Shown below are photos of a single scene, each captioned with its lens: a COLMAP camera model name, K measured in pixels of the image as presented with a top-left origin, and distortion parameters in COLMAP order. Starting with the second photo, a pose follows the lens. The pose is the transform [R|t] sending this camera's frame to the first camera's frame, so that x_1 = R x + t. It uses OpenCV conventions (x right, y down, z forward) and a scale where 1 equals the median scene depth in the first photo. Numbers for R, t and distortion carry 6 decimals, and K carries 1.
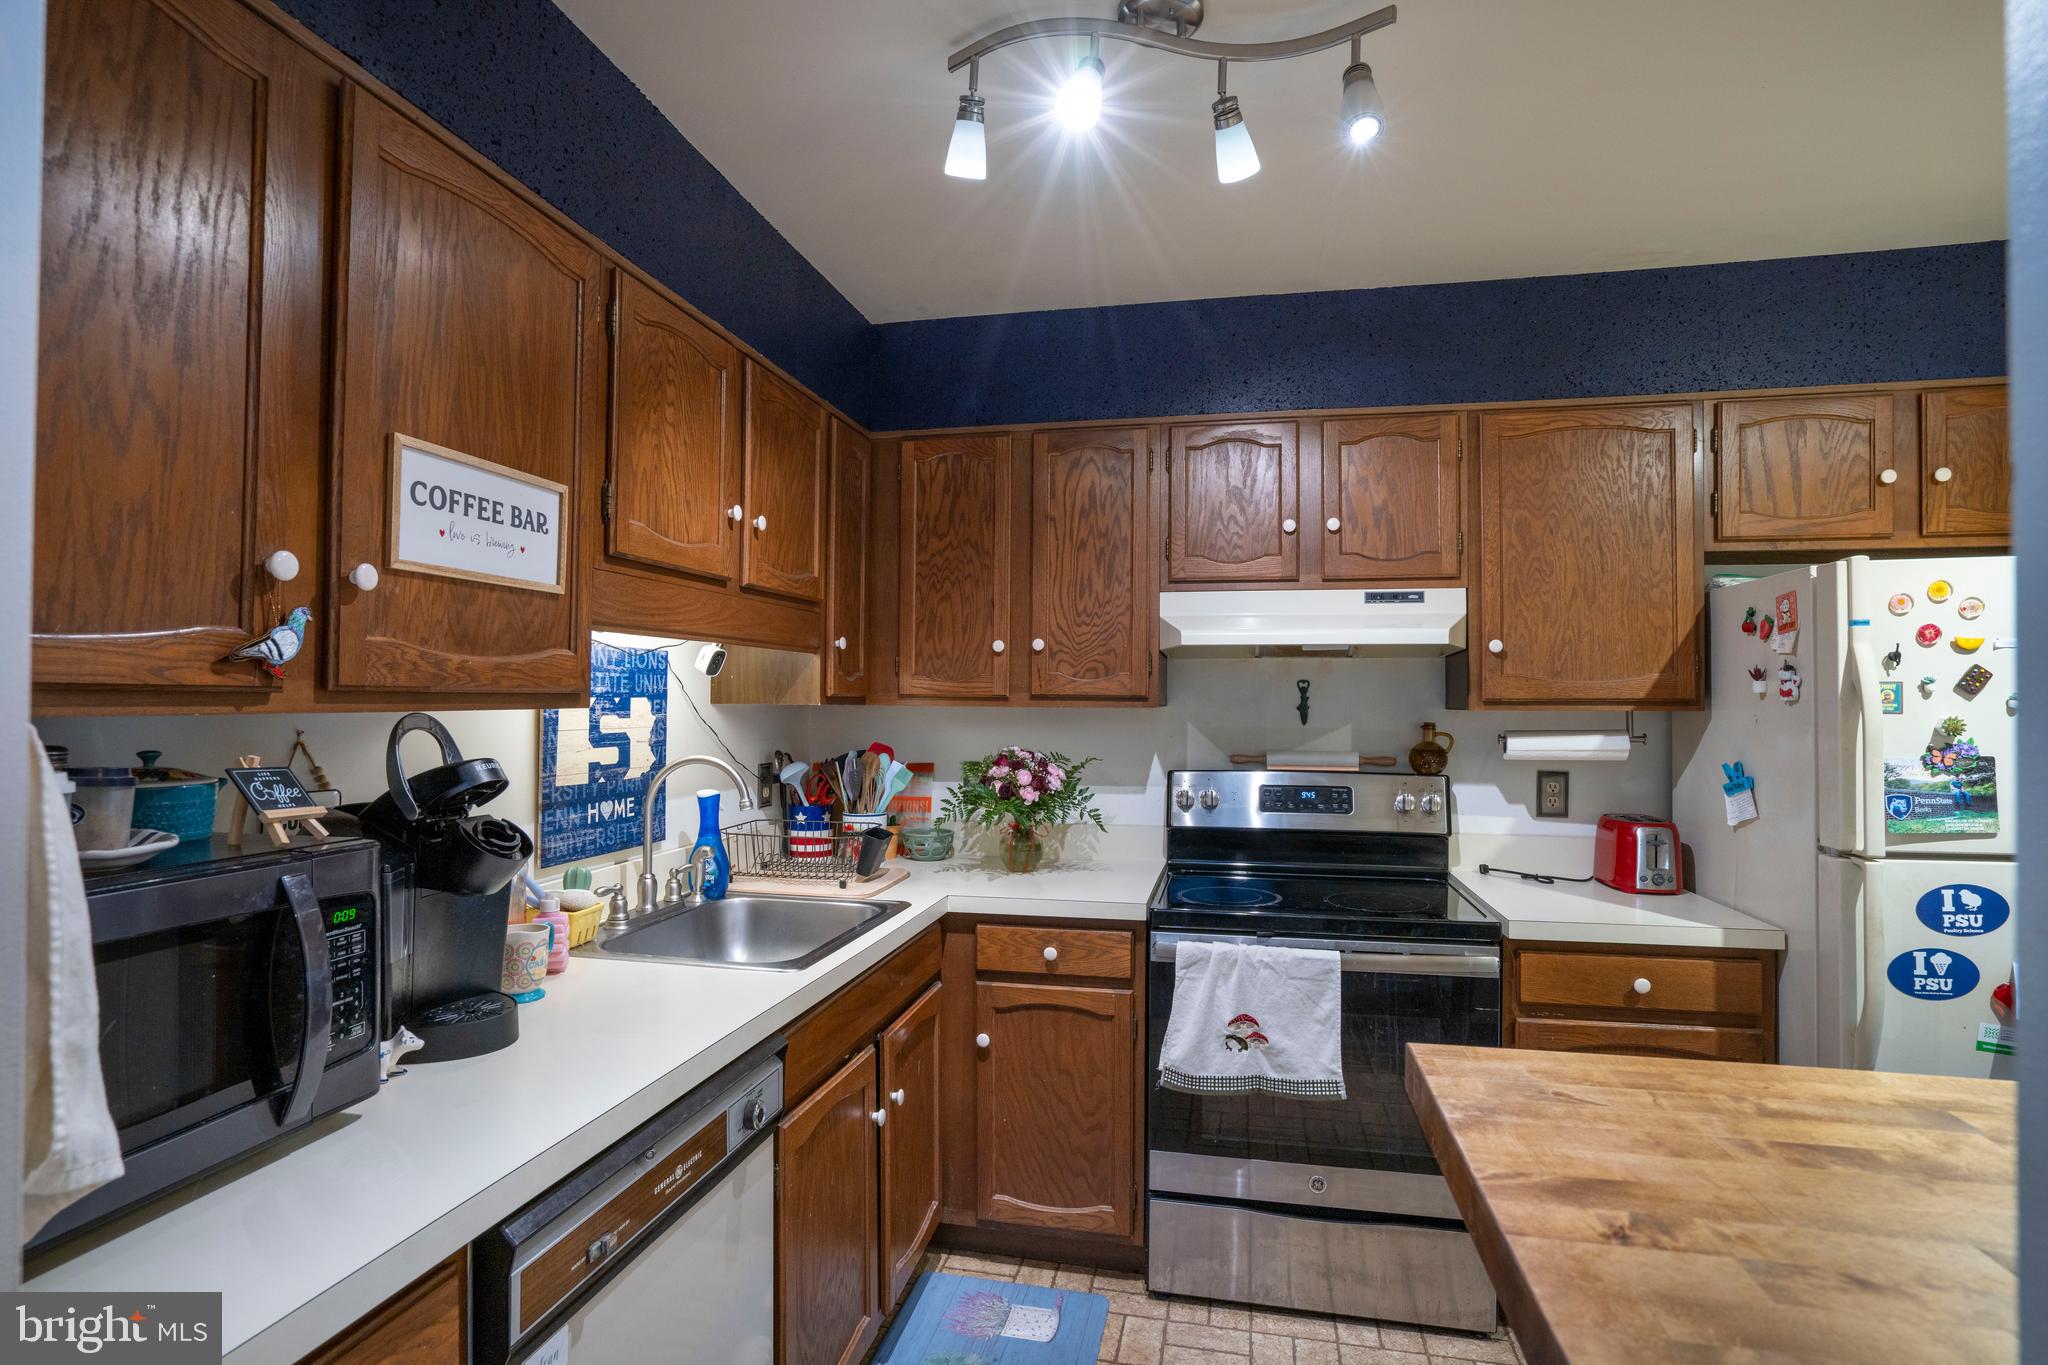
lens RADIAL K [[1015.7, 0, 1021.6], [0, 1015.7, 689.8], [0, 0, 1]] dist [-0.050014, 0.023776]
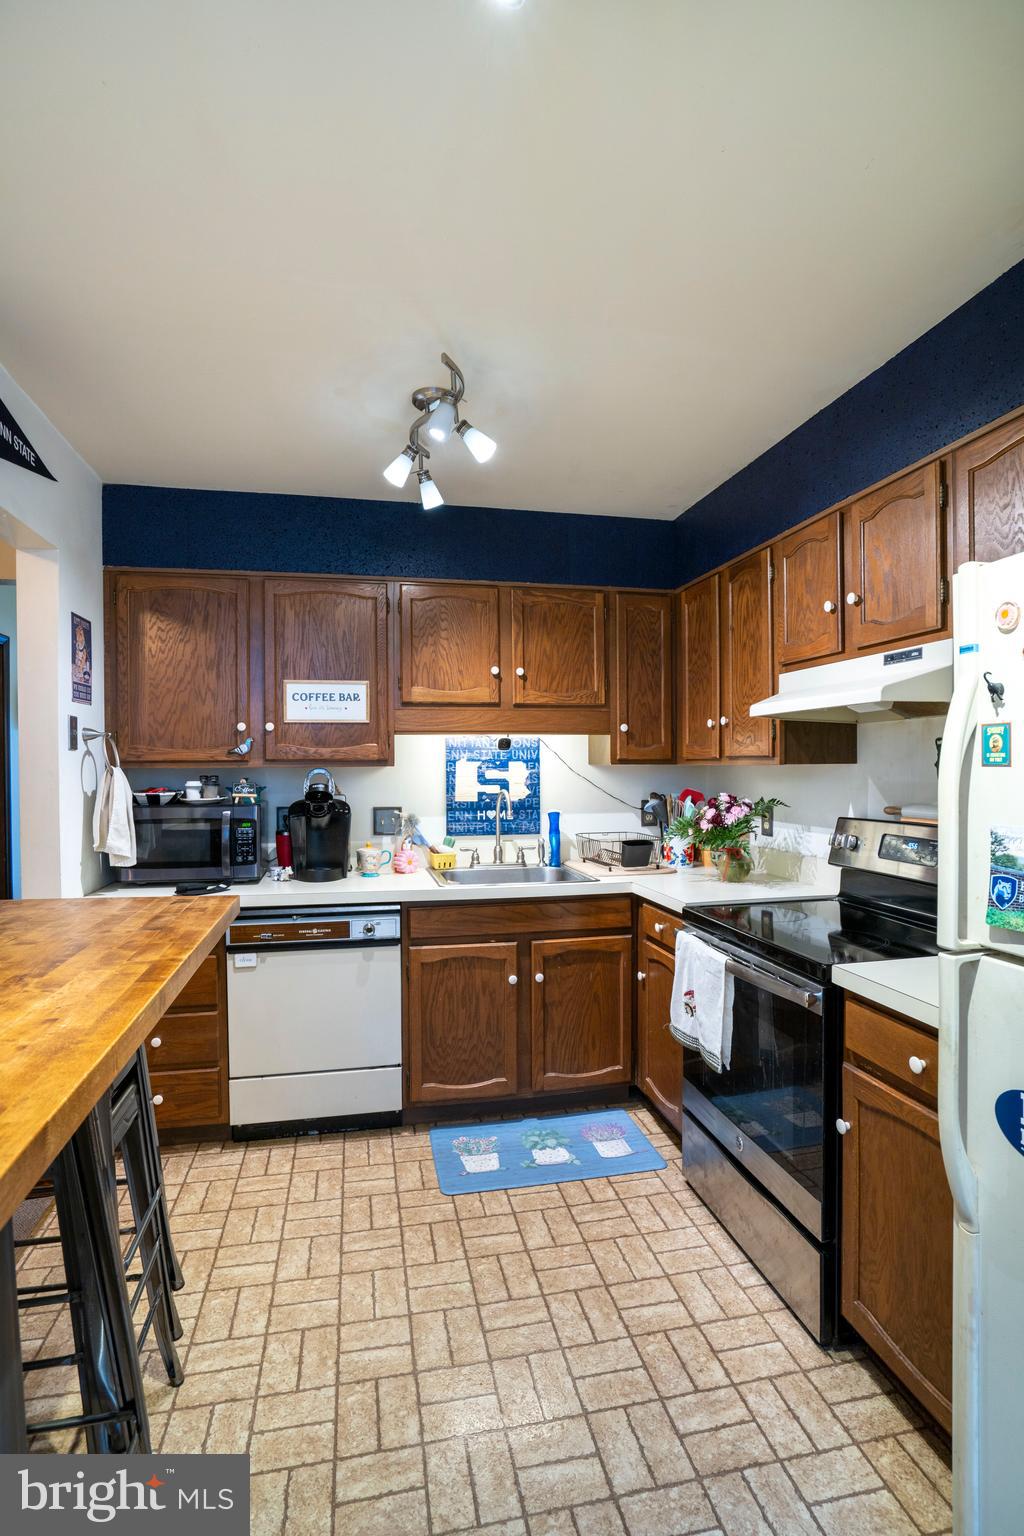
lens RADIAL K [[761.8, 0, 514.4], [0, 761.8, 776.6], [0, 0, 1]] dist [-0.050014, 0.023776]
pose [[0.414512, 0.007254, -0.910015, 1.099532], [0.016749, 0.999738, 0.015599, 0.015046], [0.909890, -0.021708, 0.414282, 0.385565]]
